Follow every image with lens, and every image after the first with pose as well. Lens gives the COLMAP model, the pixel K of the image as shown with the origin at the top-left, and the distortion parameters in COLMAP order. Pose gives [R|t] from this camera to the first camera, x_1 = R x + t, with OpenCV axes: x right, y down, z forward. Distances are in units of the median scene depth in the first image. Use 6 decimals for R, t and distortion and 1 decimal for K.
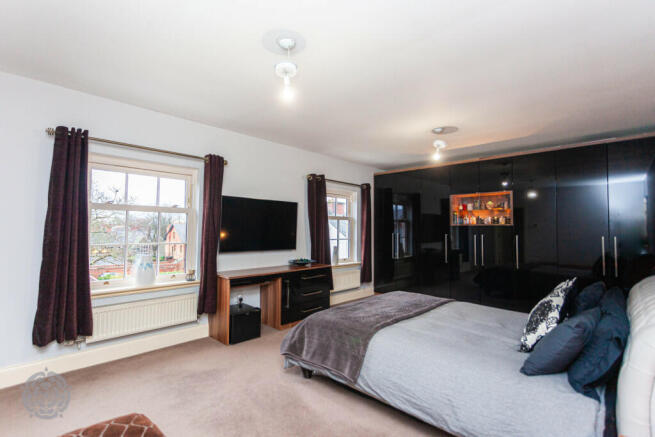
lens RADIAL K [[309.1, 0, 319.3], [0, 309.1, 216.8], [0, 0, 1]] dist [0.003221, 0.000483]
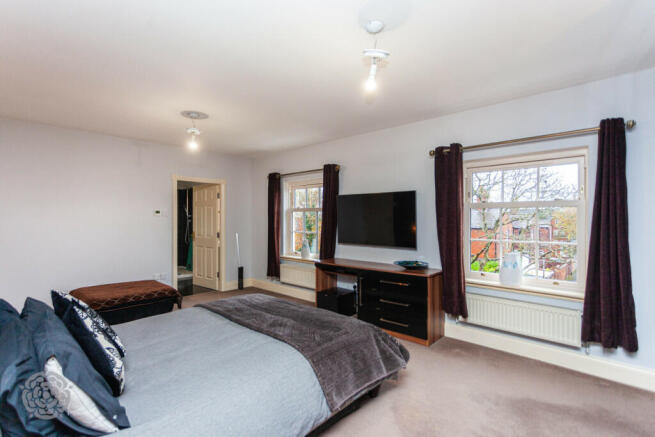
lens RADIAL K [[309.1, 0, 319.3], [0, 309.1, 216.8], [0, 0, 1]] dist [0.003221, 0.000483]
pose [[0.023919, -0.024486, -0.999414, 0.739786], [0.026910, 0.999354, -0.023840, 0.035002], [0.999352, -0.026324, 0.024563, 0.749262]]
